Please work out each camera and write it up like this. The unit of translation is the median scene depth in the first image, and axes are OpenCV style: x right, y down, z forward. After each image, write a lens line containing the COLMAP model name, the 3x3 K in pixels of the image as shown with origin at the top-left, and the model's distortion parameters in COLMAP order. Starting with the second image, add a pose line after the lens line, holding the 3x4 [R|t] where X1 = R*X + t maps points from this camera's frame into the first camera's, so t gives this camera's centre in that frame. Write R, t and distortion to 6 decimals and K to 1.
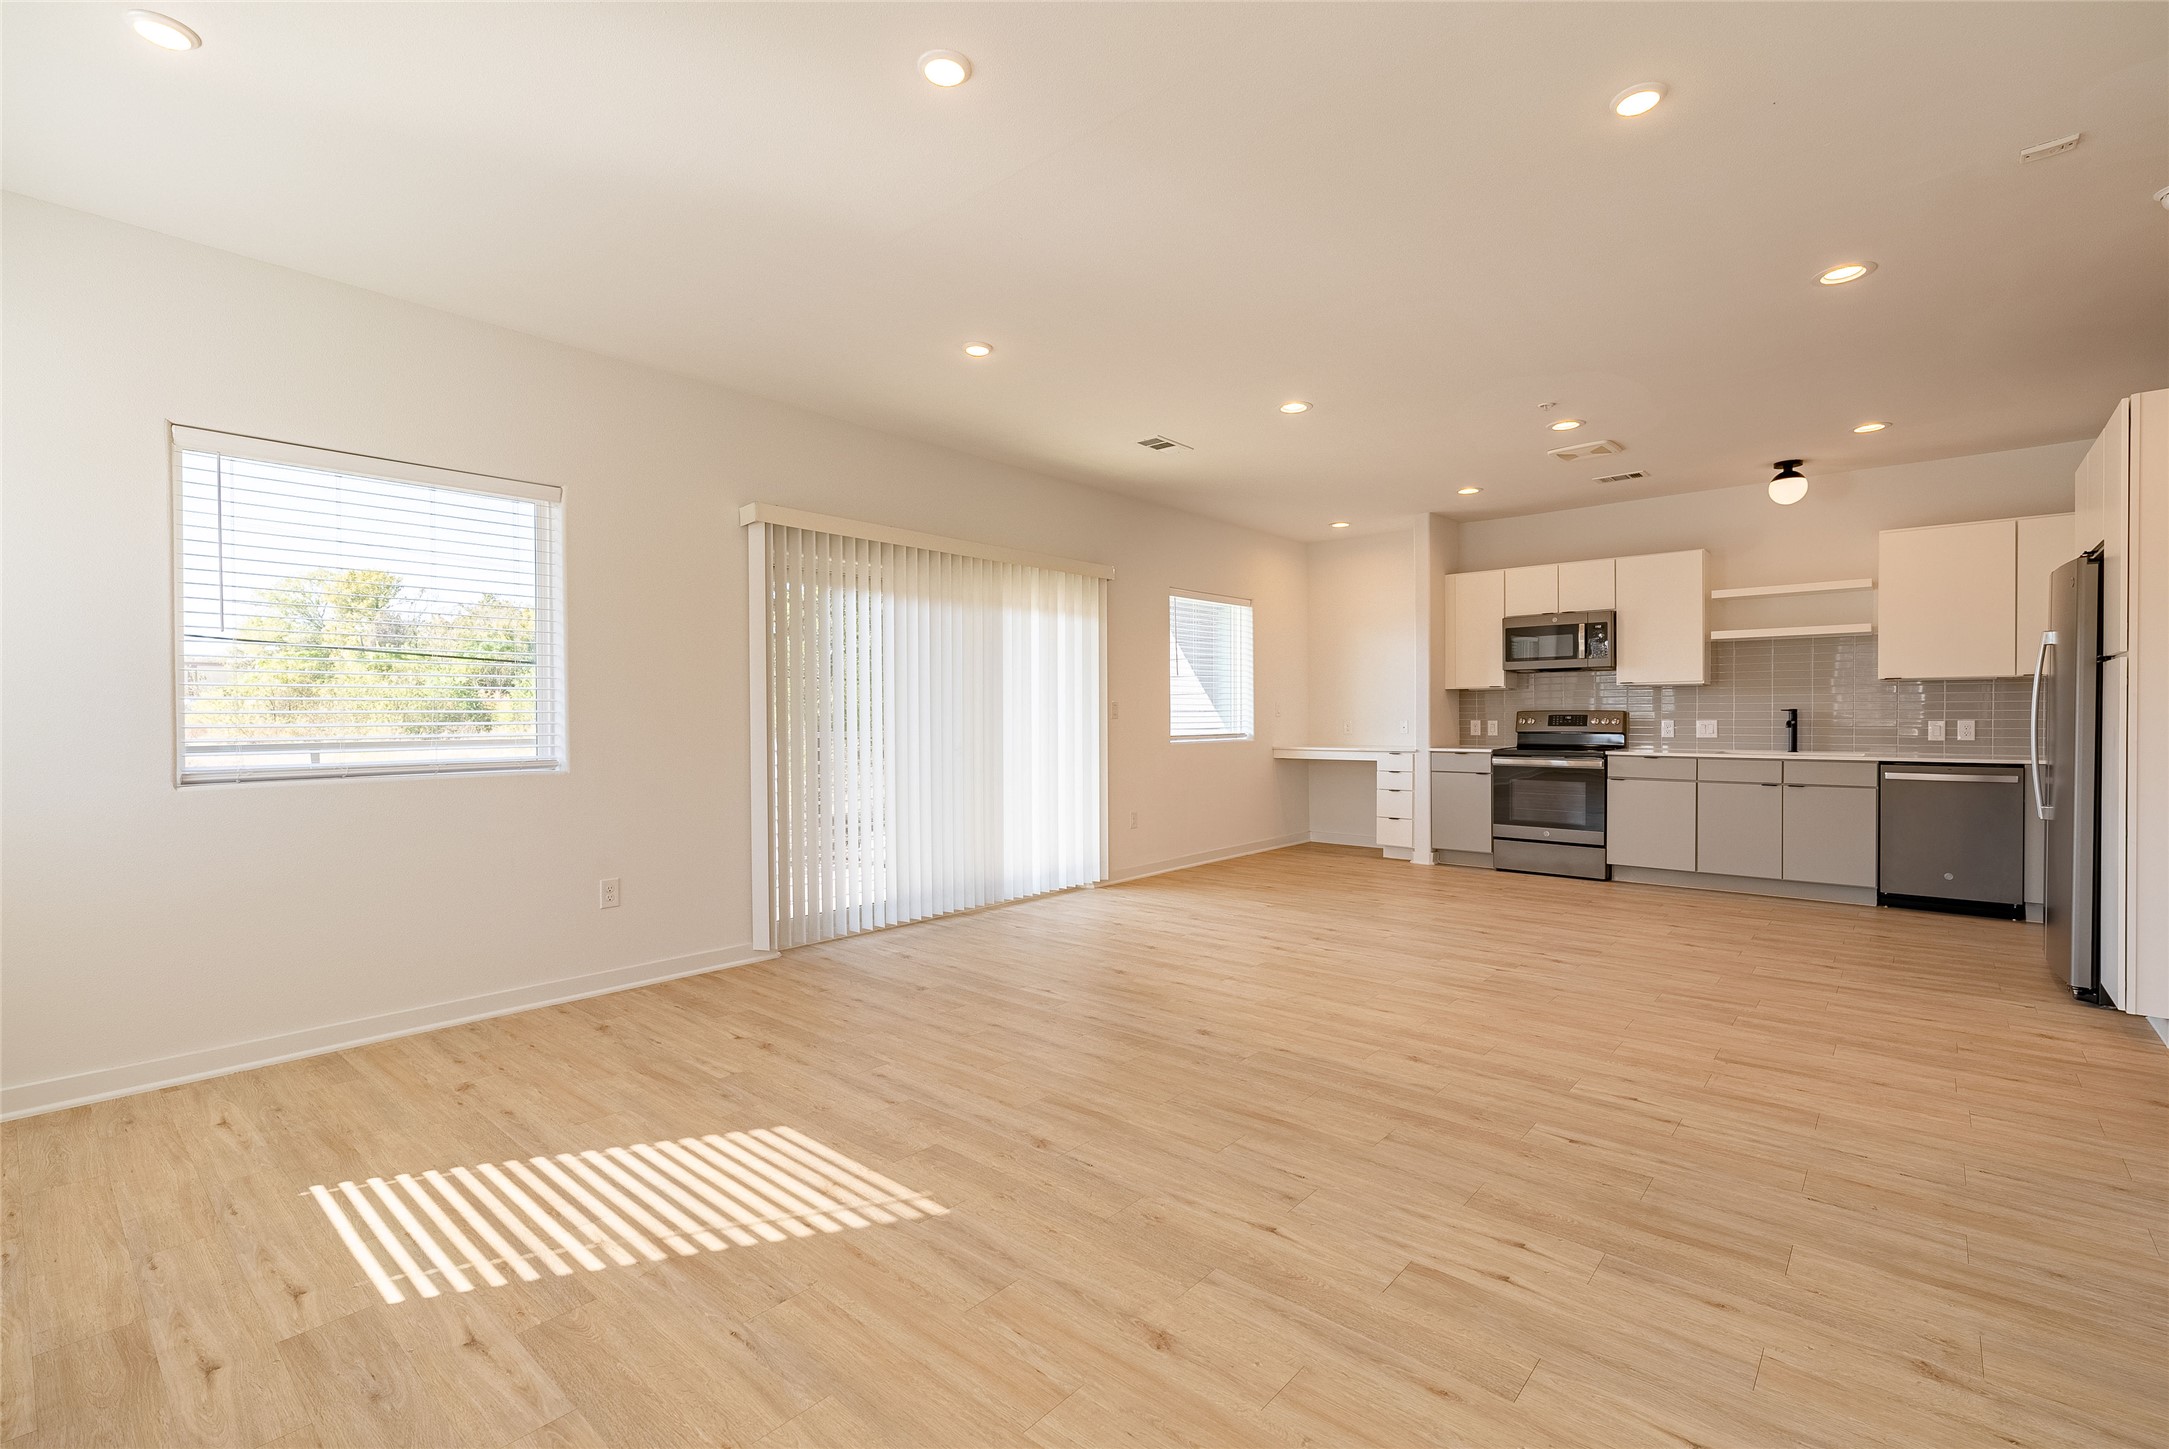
lens RADIAL K [[952.2, 0, 1076.6], [0, 952.2, 718.8], [0, 0, 1]] dist [0.003822, 0.000164]
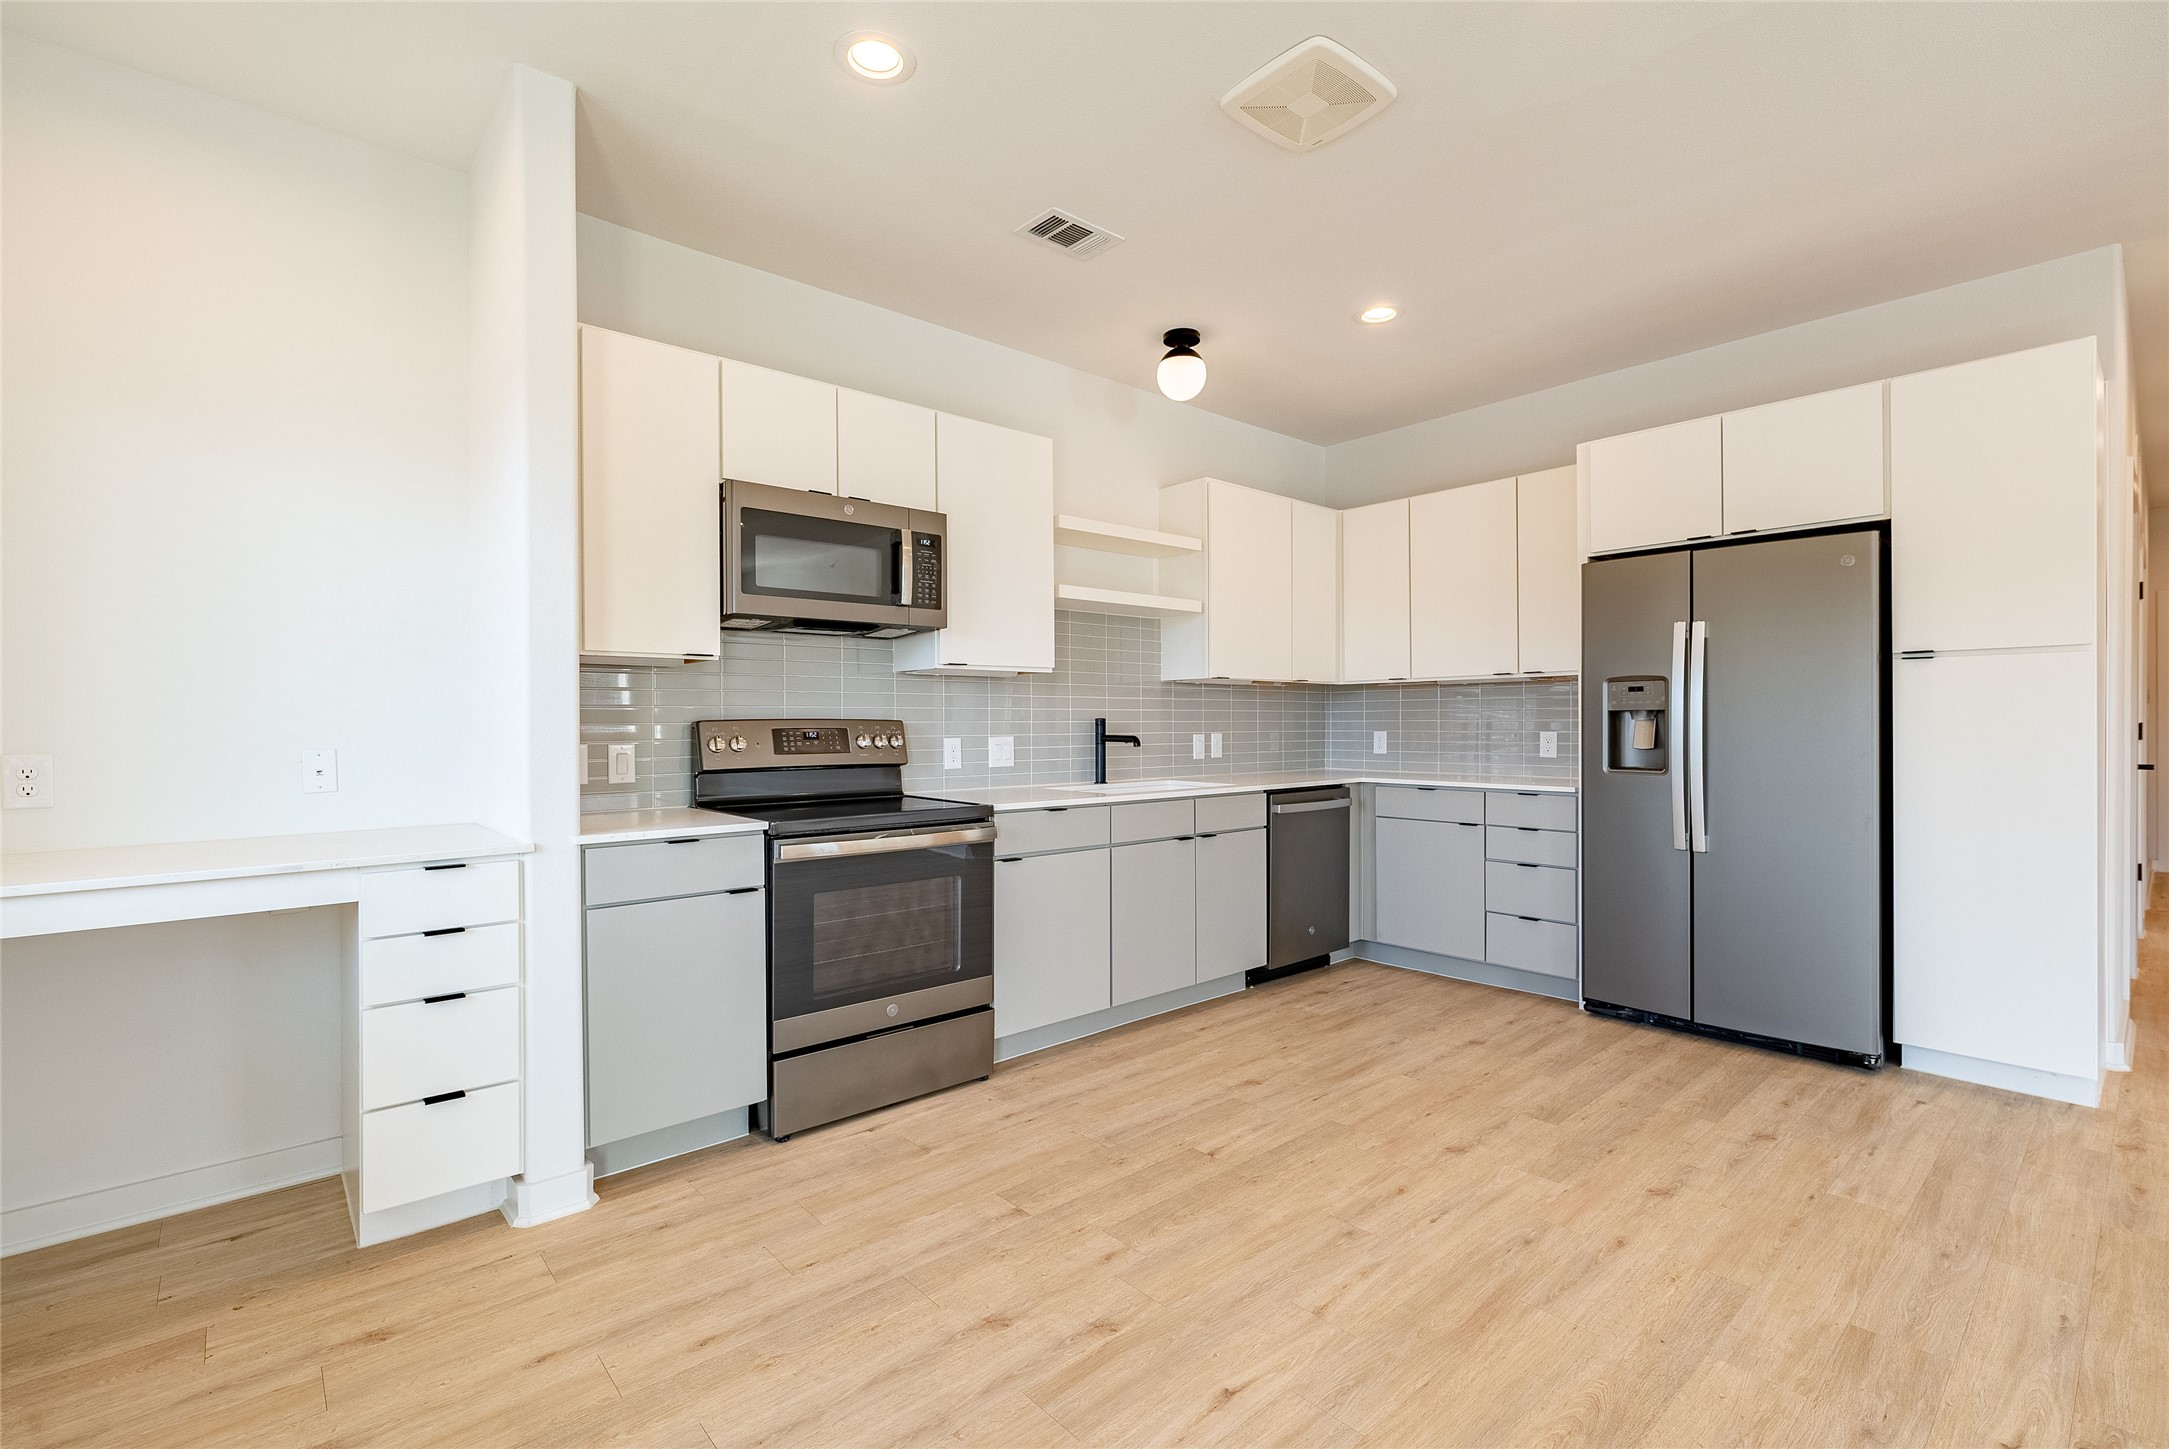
lens RADIAL K [[952.2, 0, 1077.7], [0, 952.2, 723.5], [0, 0, 1]] dist [0.003822, 0.000164]
pose [[0.155569, 0.005942, 0.987807, 0.091359], [0.014089, 0.999867, -0.008234, -0.001454], [-0.987725, 0.015198, 0.155465, 0.849201]]
